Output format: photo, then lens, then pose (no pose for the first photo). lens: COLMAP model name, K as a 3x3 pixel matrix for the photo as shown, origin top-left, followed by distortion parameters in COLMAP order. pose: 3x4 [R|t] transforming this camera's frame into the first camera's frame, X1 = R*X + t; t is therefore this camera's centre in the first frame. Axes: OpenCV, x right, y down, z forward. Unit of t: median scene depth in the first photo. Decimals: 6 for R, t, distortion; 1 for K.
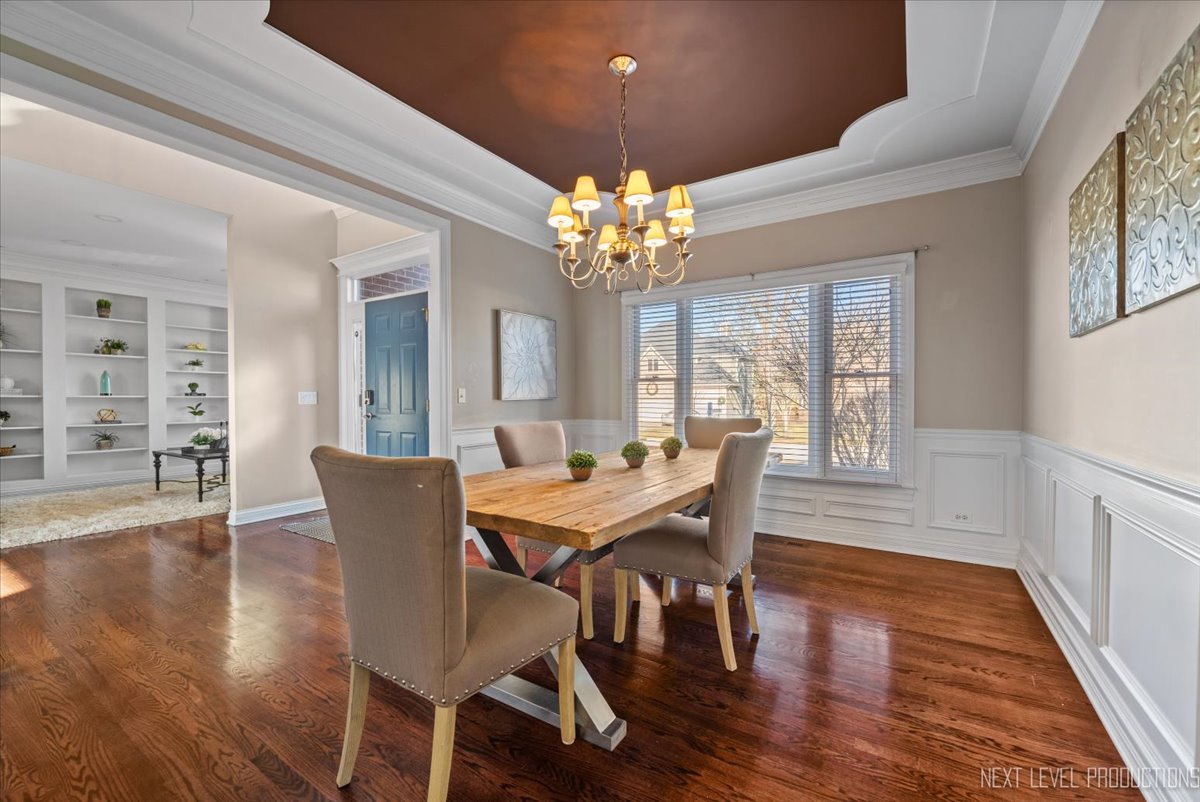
lens RADIAL K [[490.5, 0, 591.5], [0, 490.5, 406.8], [0, 0, 1]] dist [-0.008389, -0.000177]
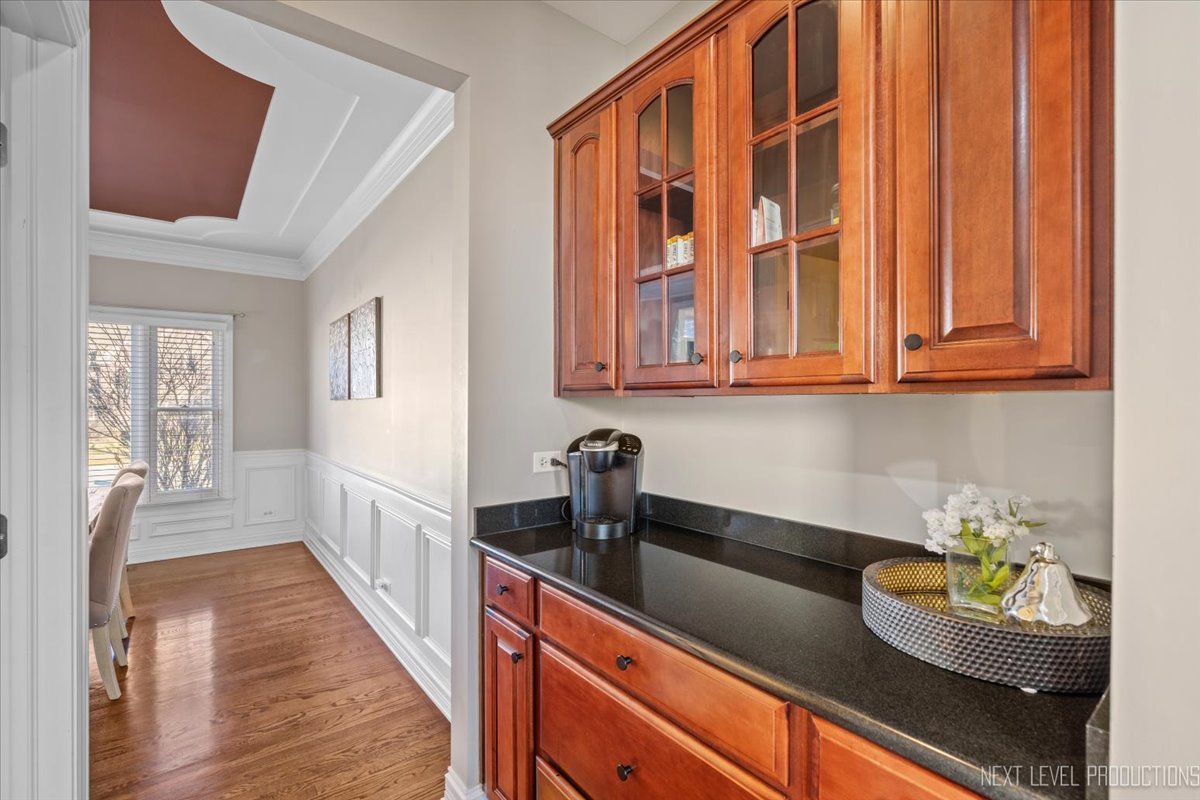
lens RADIAL K [[514.7, 0, 594.5], [0, 514.7, 405.2], [0, 0, 1]] dist [-0.004167, -0.000123]
pose [[0.314750, 0.006516, 0.949152, -0.466489], [0.011416, 0.999878, -0.010650, -0.076569], [-0.949106, 0.014188, 0.314637, -0.477381]]
